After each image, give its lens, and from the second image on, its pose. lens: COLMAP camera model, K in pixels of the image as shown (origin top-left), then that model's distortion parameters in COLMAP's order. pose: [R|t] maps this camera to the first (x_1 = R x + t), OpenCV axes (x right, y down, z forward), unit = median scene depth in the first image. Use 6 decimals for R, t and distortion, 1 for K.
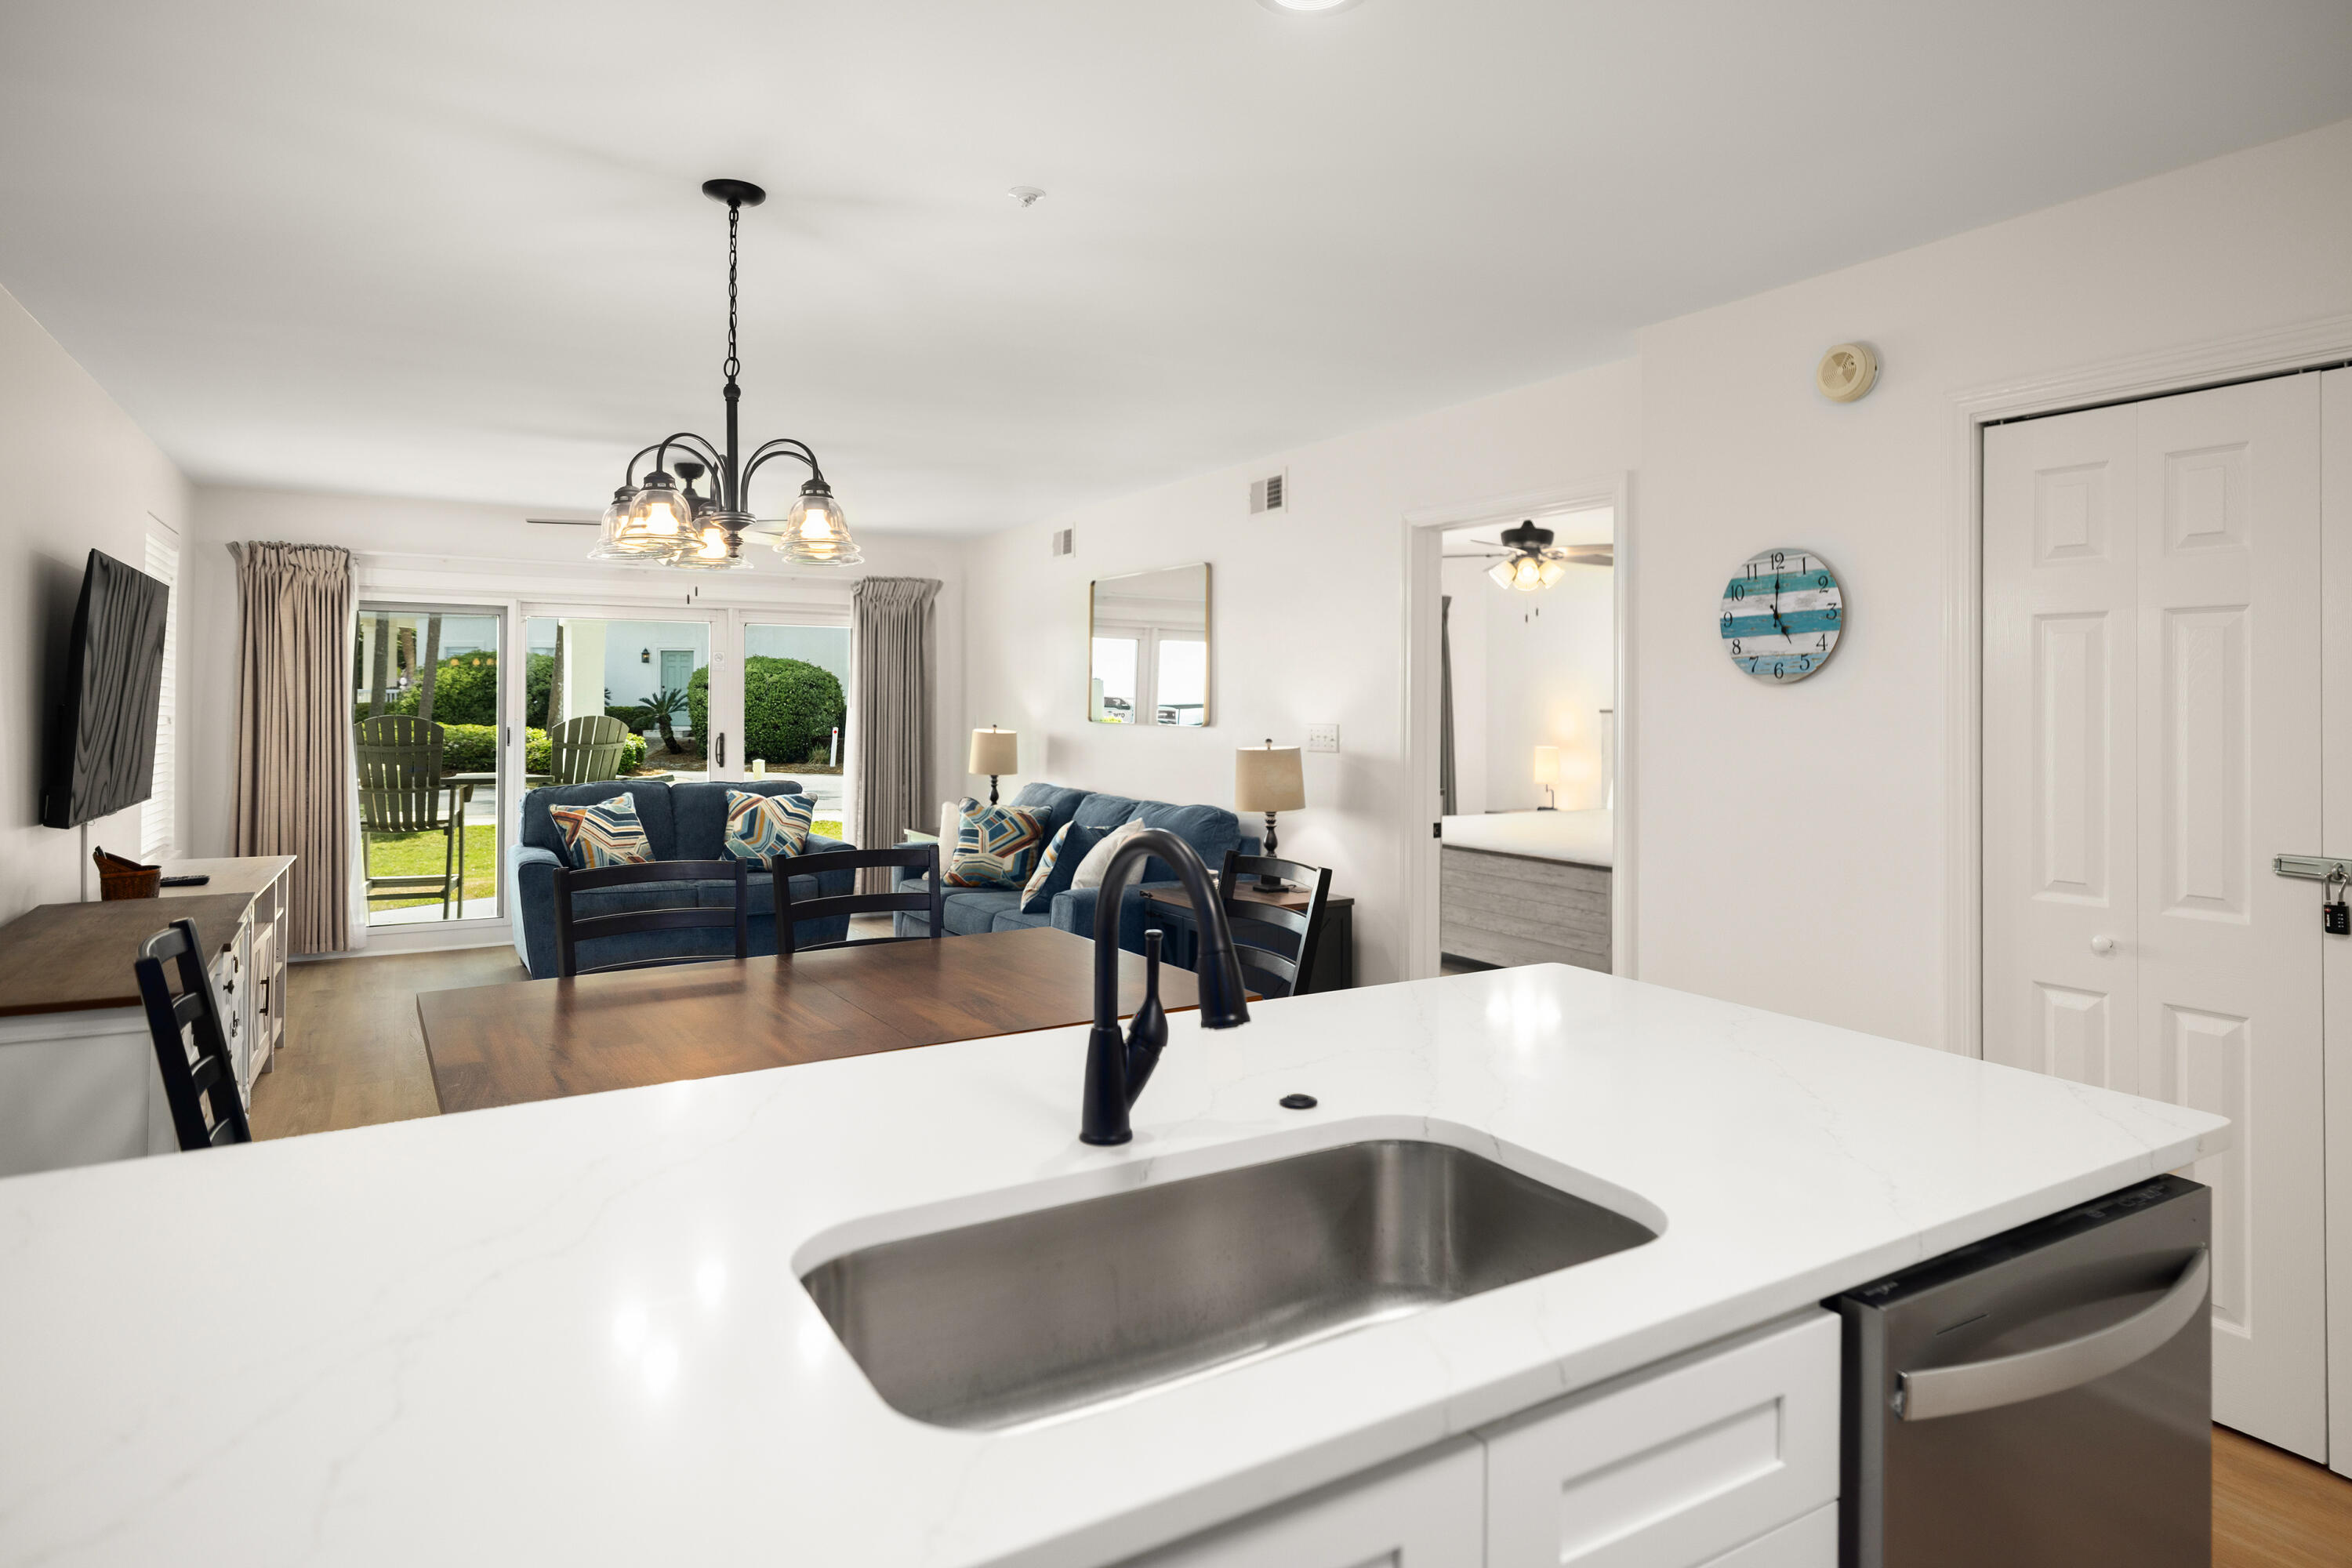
lens RADIAL K [[1318.8, 0, 1169.1], [0, 1318.8, 700.6], [0, 0, 1]] dist [0.019629, 0.004556]
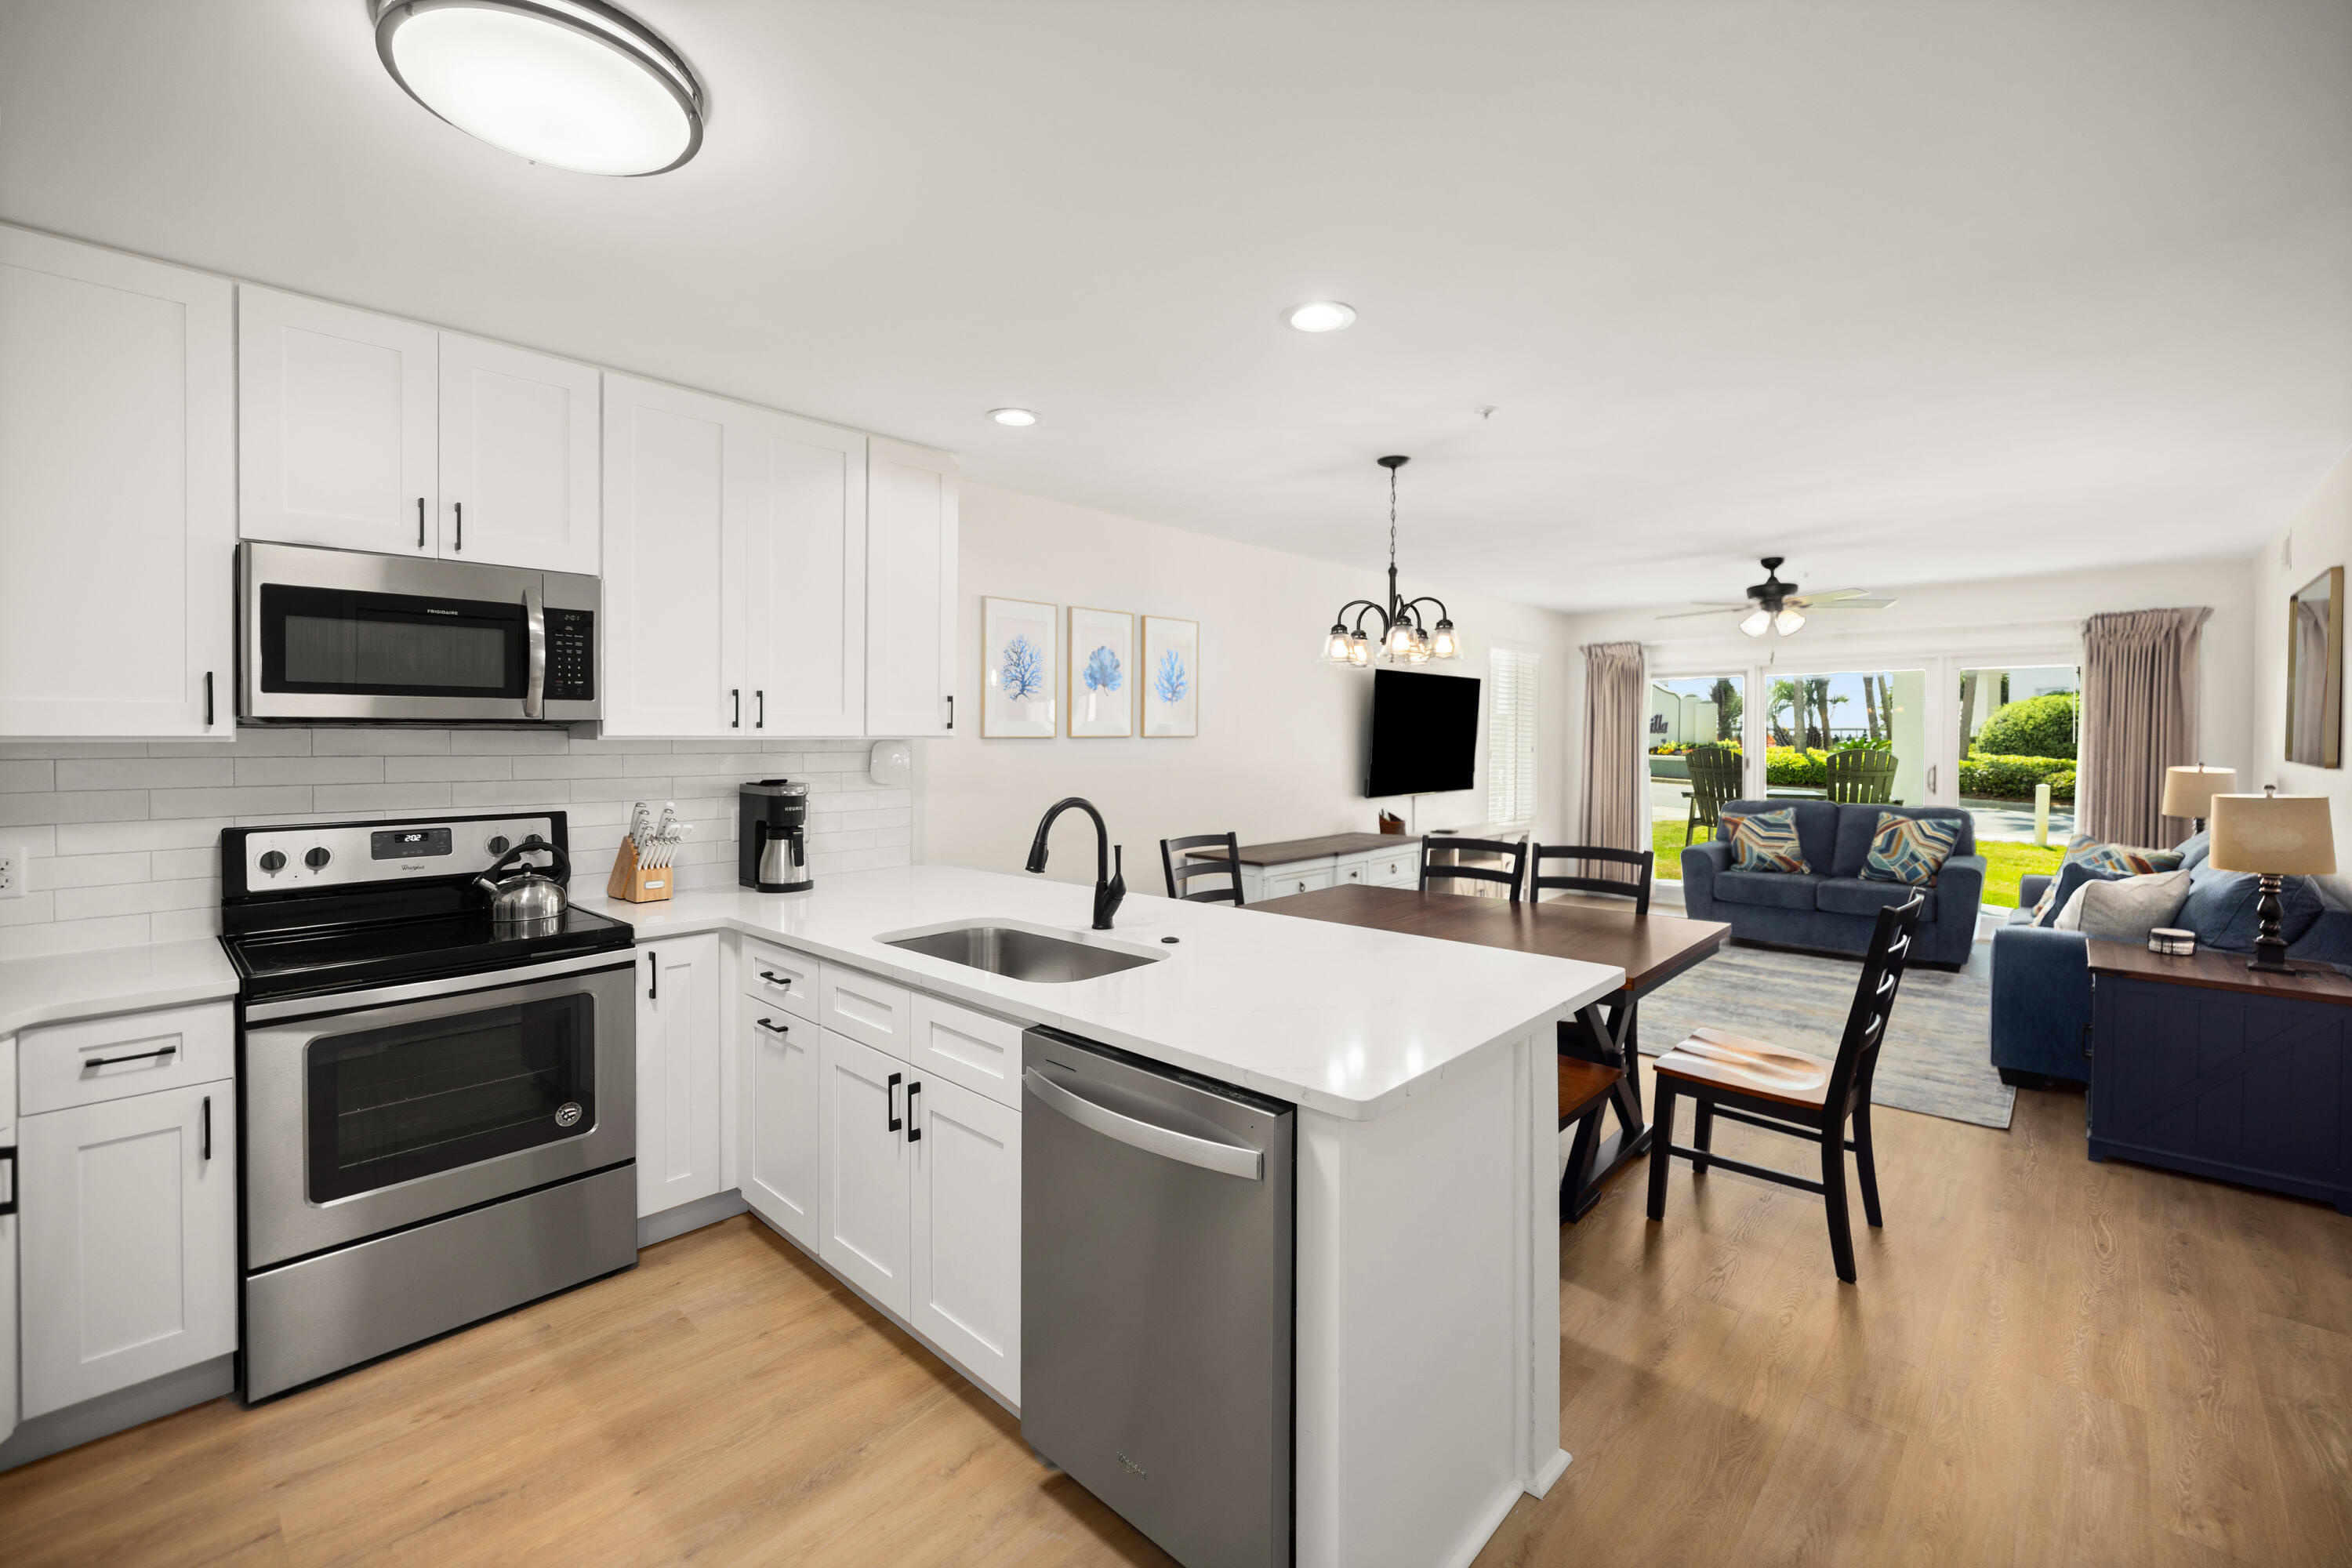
lens RADIAL K [[998.6, 0, 1175.9], [0, 998.6, 752.9], [0, 0, 1]] dist [0.001067, 0.000113]
pose [[0.294757, 0.013520, -0.955477, 0.353888], [0.004759, 0.999867, 0.015616, -0.003435], [0.955560, -0.009149, 0.294654, 0.123340]]
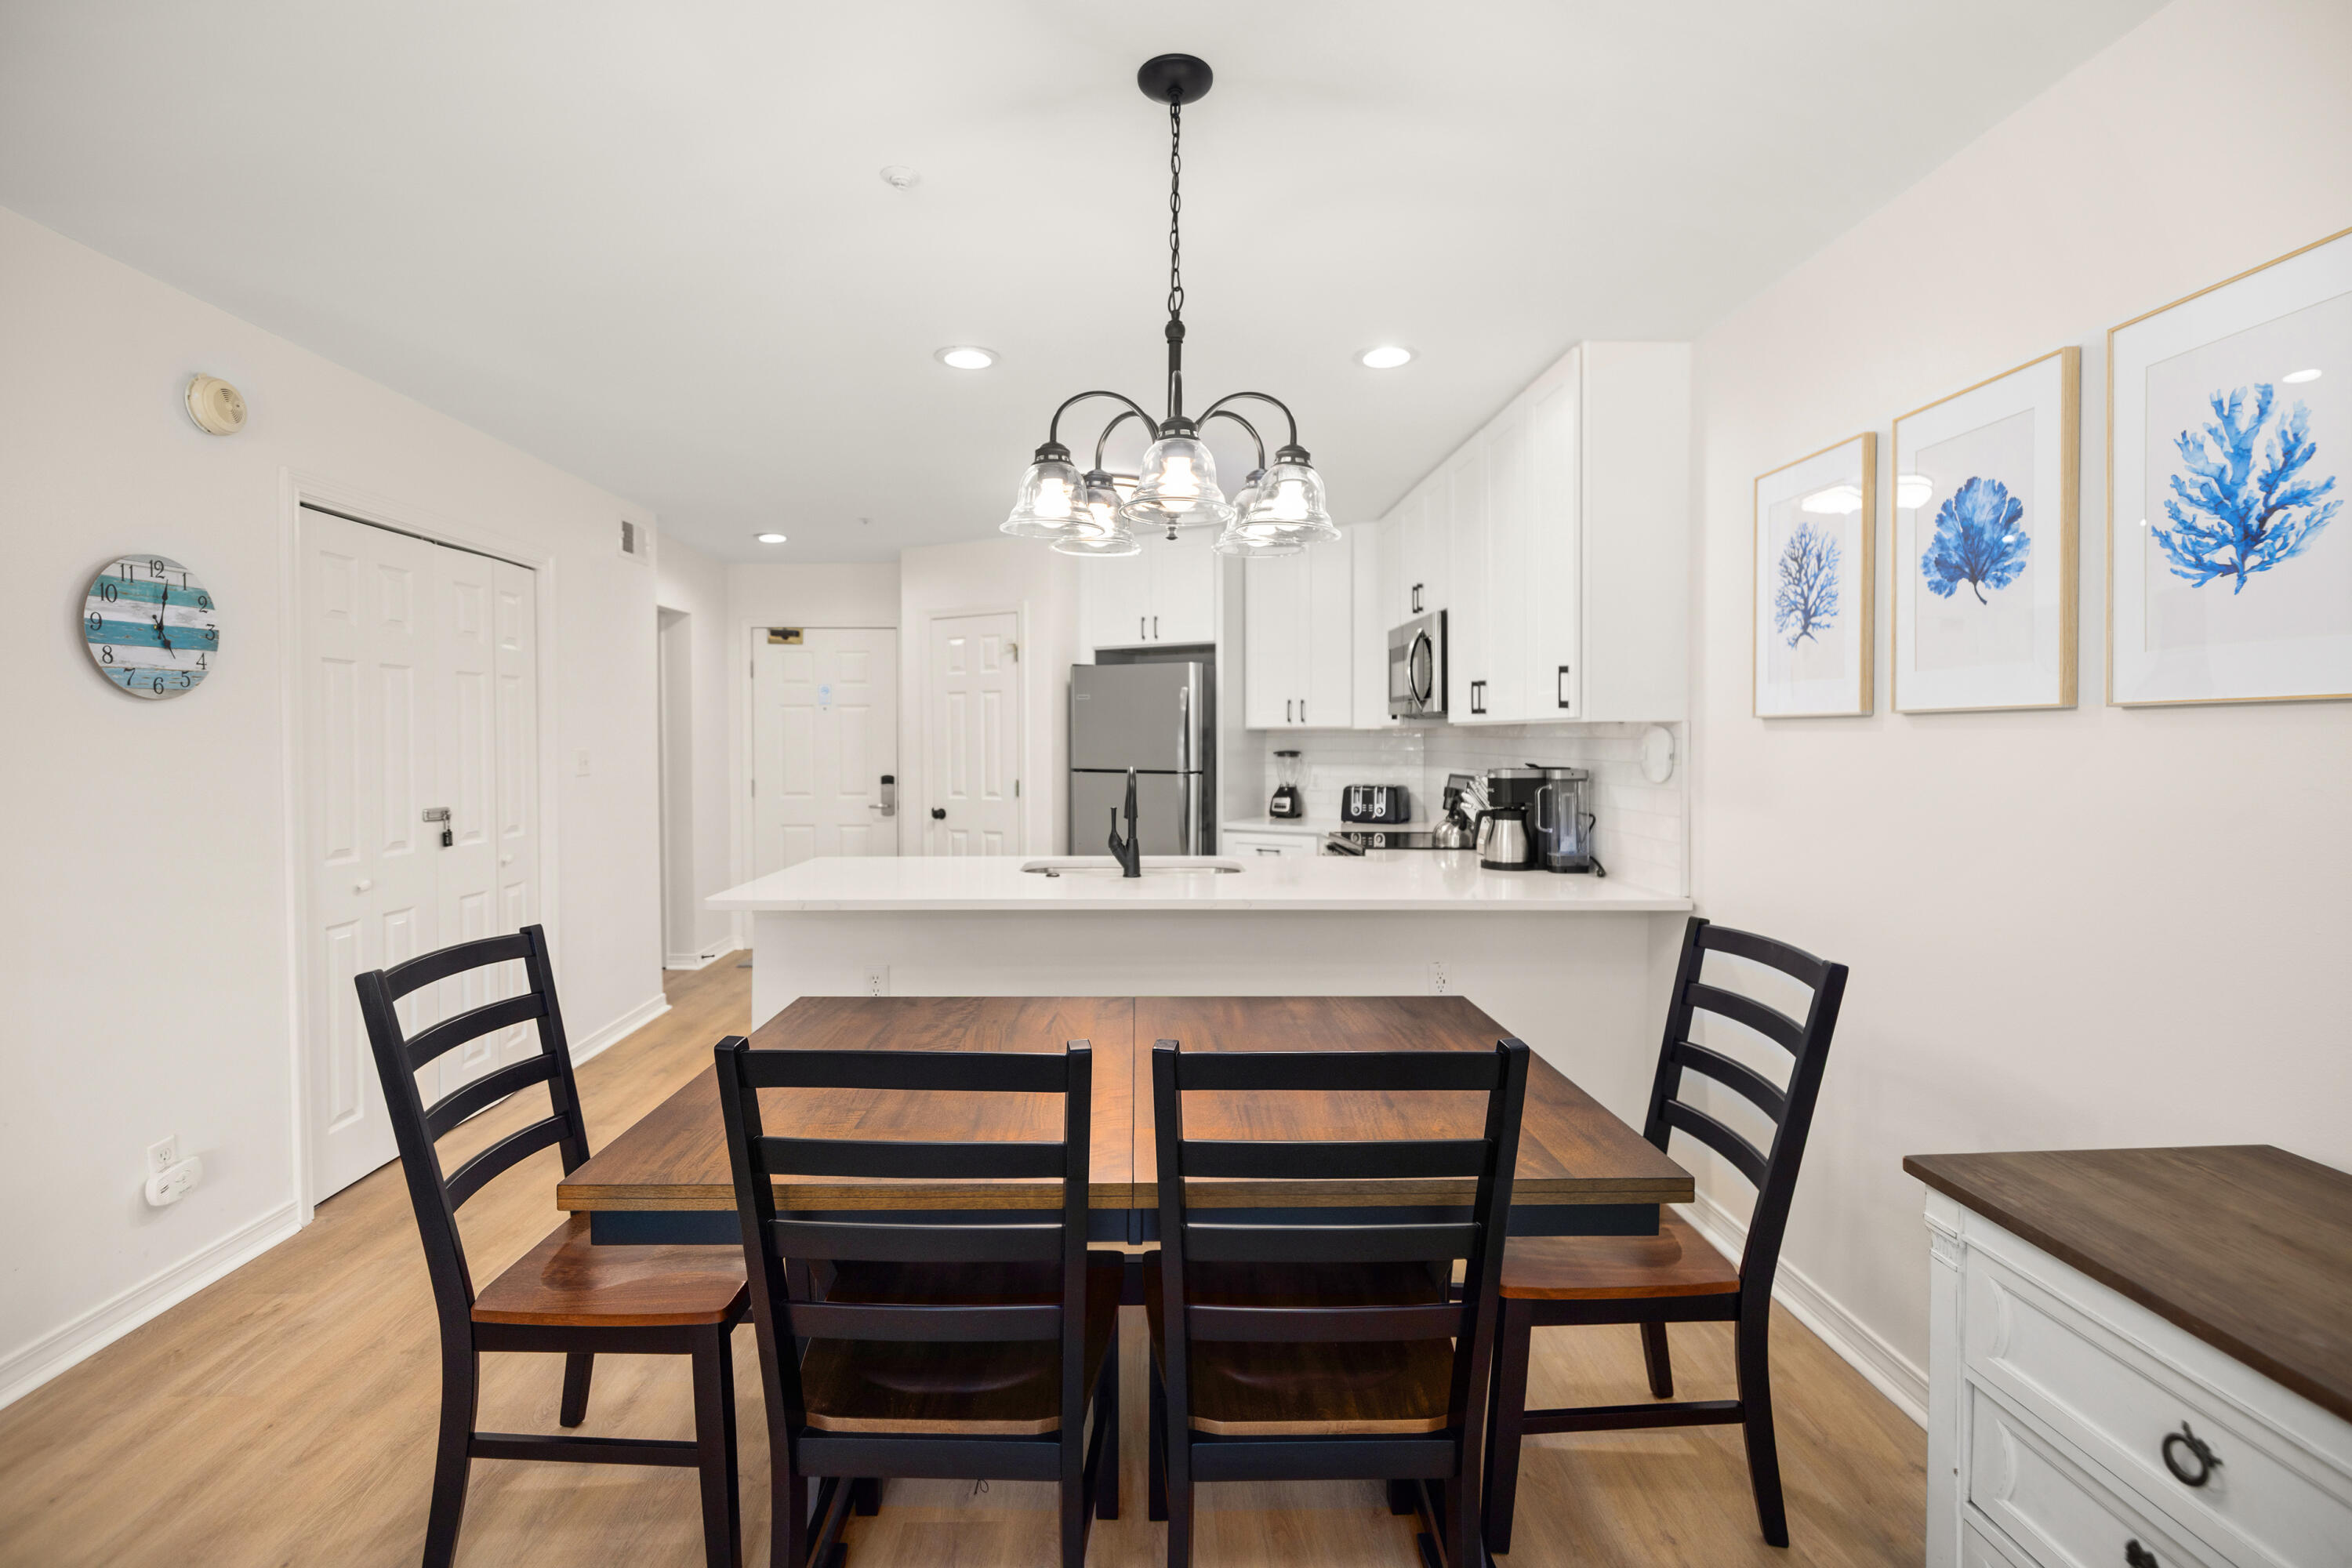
lens RADIAL K [[1063.3, 0, 1159.1], [0, 1063.3, 754.3], [0, 0, 1]] dist [-0.000053, 0.002938]
pose [[-0.874592, -0.012689, 0.484693, -0.252076], [-0.006742, 0.999879, 0.014011, 0.005198], [-0.484812, 0.008986, -0.874572, 0.624618]]
